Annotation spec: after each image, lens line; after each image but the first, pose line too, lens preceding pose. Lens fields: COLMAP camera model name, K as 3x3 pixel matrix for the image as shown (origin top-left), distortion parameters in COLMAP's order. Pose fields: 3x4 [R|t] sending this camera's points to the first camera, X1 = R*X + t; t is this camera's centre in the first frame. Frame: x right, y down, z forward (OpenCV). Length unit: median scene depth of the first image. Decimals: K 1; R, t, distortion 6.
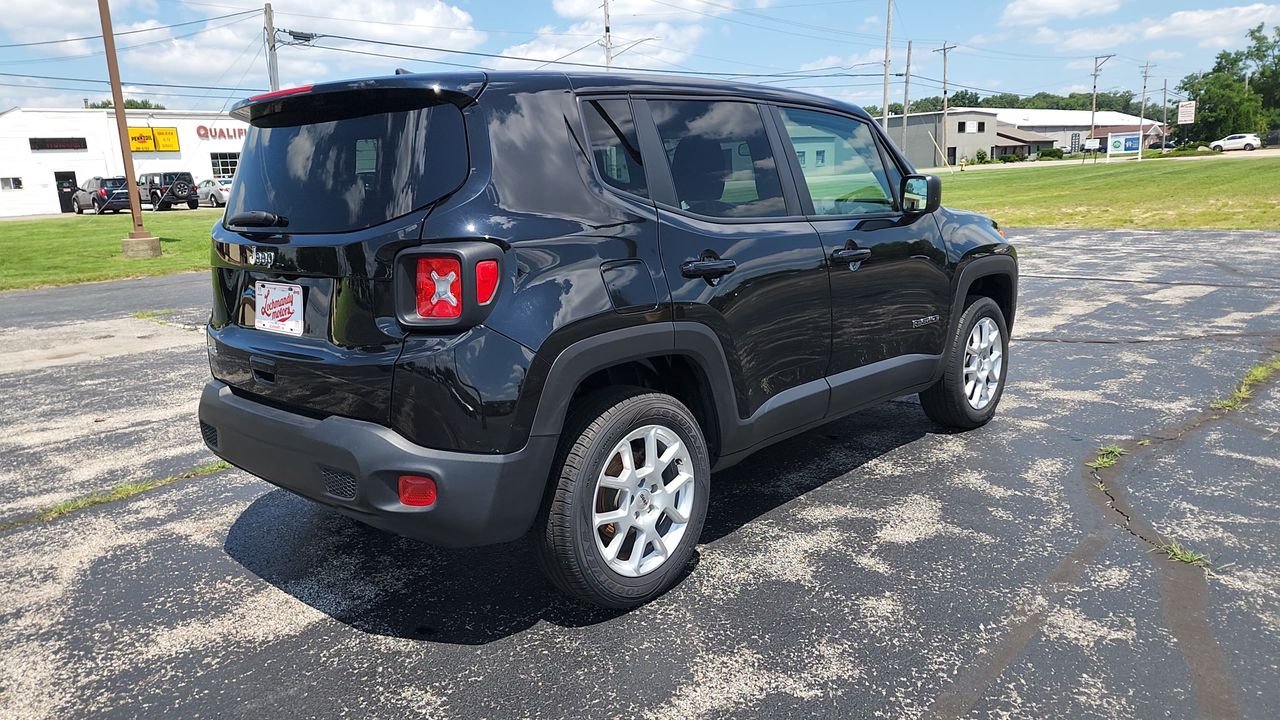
lens RADIAL K [[893.1, 0, 626.8], [0, 893.1, 353.8], [0, 0, 1]] dist [0.068827, -0.063083]
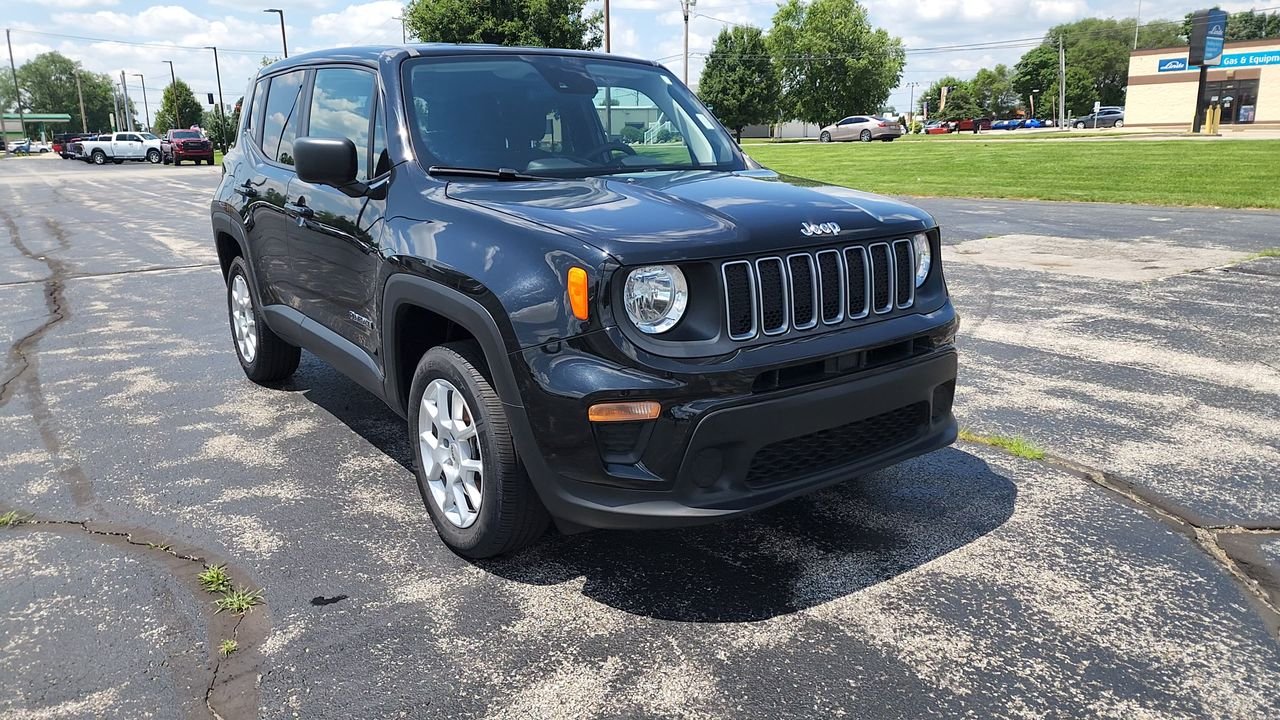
lens RADIAL K [[893.1, 0, 627.8], [0, 893.1, 352.9], [0, 0, 1]] dist [0.068827, -0.063083]
pose [[-0.191864, 0.276301, -0.941725, 0.090187], [-0.164803, 0.936856, 0.308449, -0.025445], [0.967485, 0.214379, -0.134214, 0.115393]]
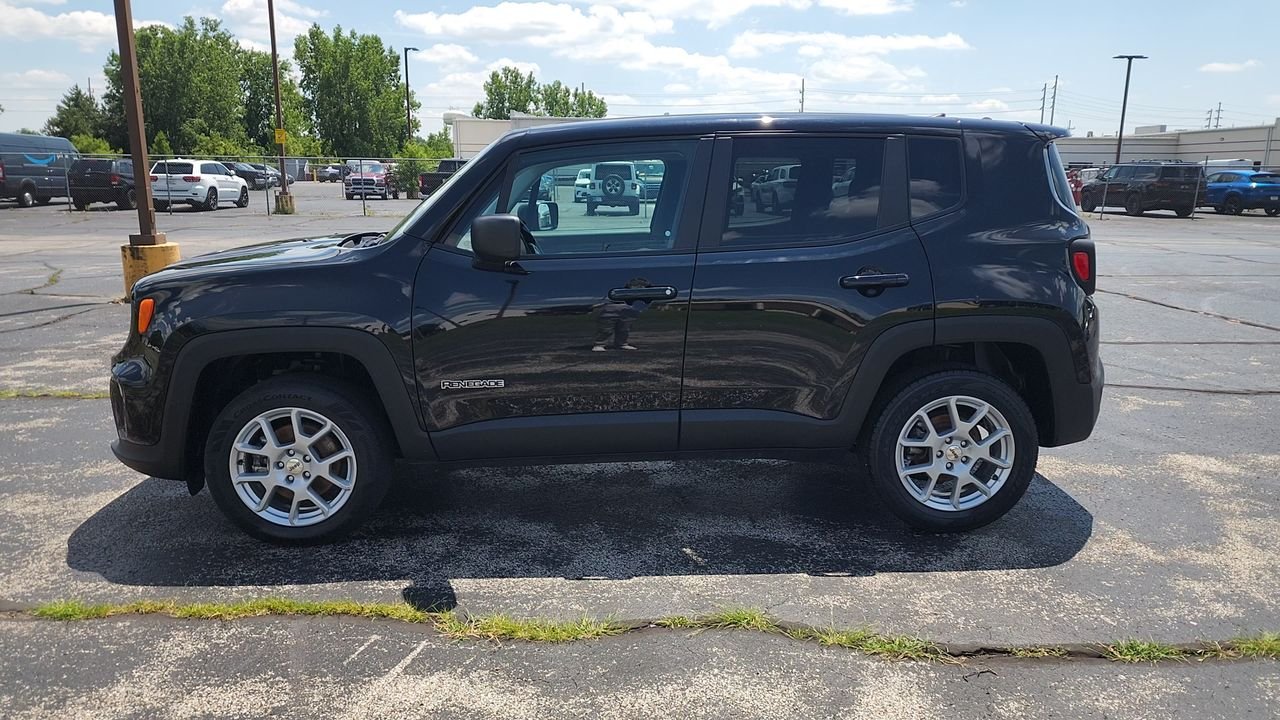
lens RADIAL K [[893.1, 0, 643.4], [0, 893.1, 364.3], [0, 0, 1]] dist [0.068827, -0.063083]
pose [[-0.711631, -0.102510, 0.695034, -0.058497], [0.161603, 0.938886, 0.303937, -0.028253], [-0.683715, 0.328610, -0.651575, 0.147710]]
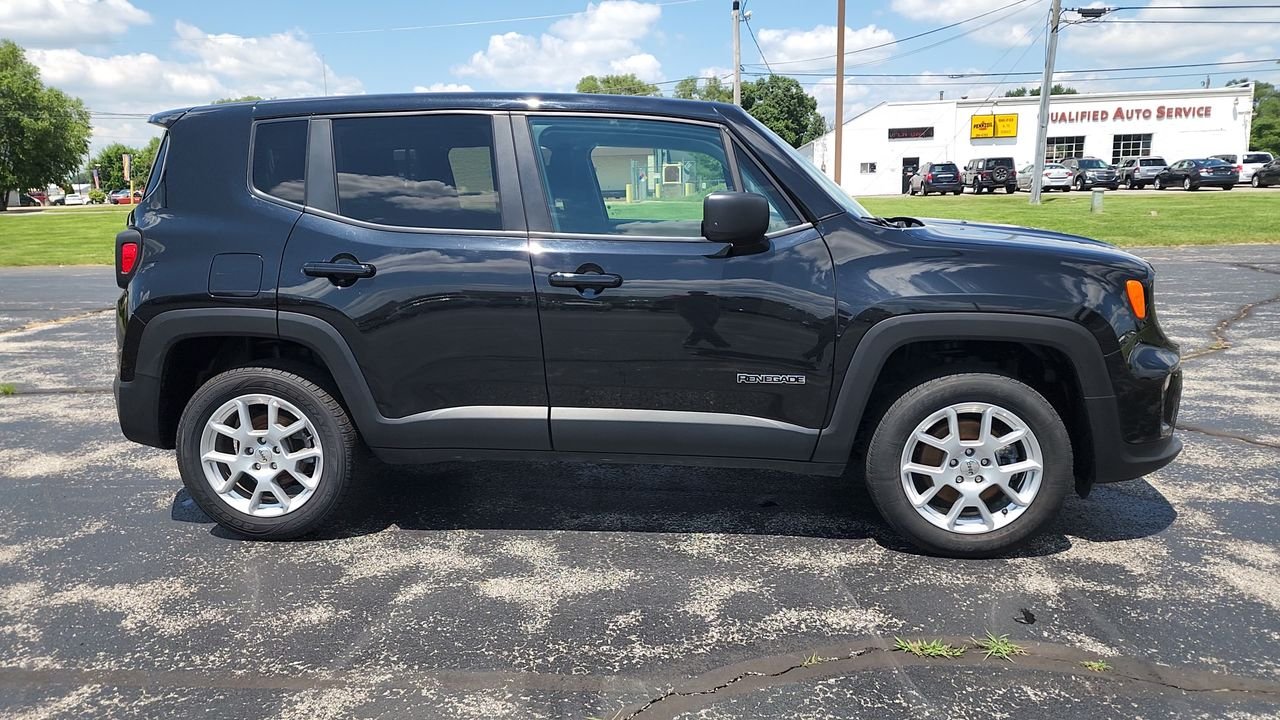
lens RADIAL K [[893.1, 0, 633.7], [0, 893.1, 351.4], [0, 0, 1]] dist [0.068827, -0.063083]
pose [[0.619409, 0.169625, -0.766524, 0.072431], [-0.157703, 0.983361, 0.090174, -0.009542], [0.769066, 0.065028, 0.635853, 0.035467]]
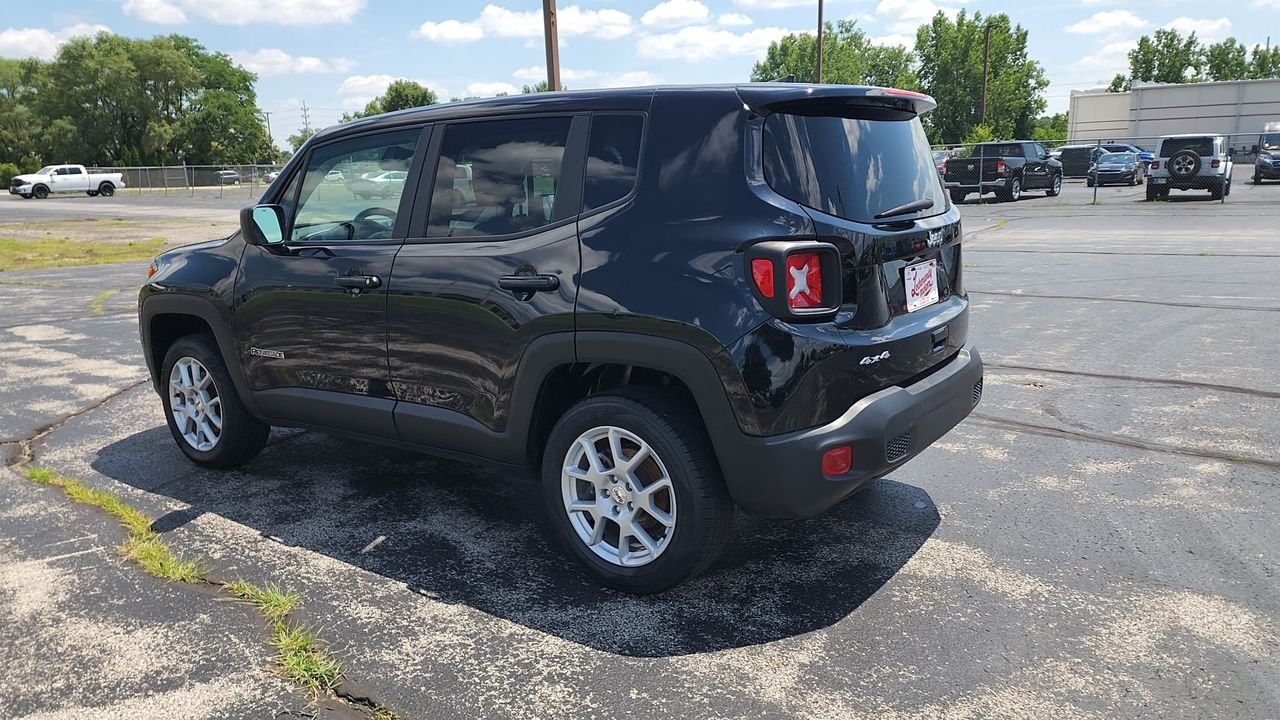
lens RADIAL K [[893.1, 0, 620.3], [0, 893.1, 359.5], [0, 0, 1]] dist [0.068827, -0.063083]
pose [[-0.116594, -0.156414, 0.980786, -0.084817], [0.219902, 0.958945, 0.179073, -0.014257], [-0.968529, 0.236556, -0.077411, 0.085709]]
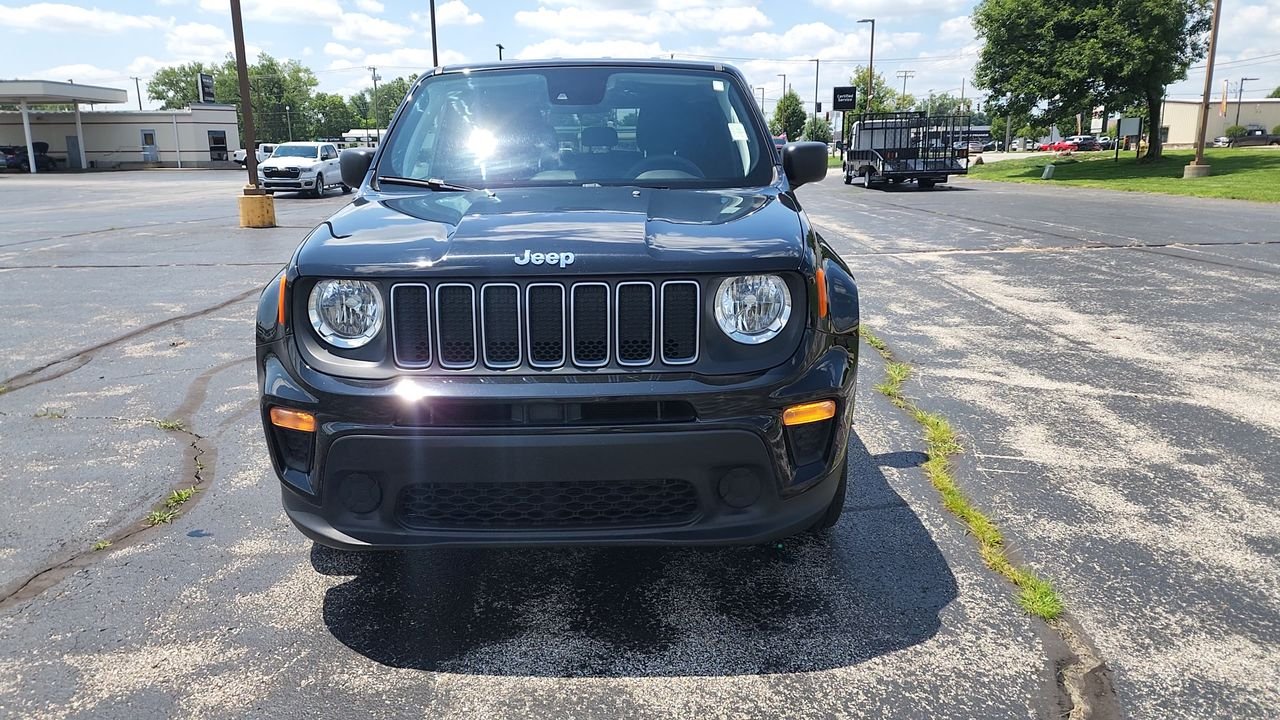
lens RADIAL K [[893.1, 0, 632.3], [0, 893.1, 357.8], [0, 0, 1]] dist [0.068827, -0.063083]
pose [[-0.735041, 0.205204, -0.646224, 0.062987], [-0.085781, 0.917298, 0.388852, -0.031625], [0.672575, 0.341256, -0.656649, 0.153861]]
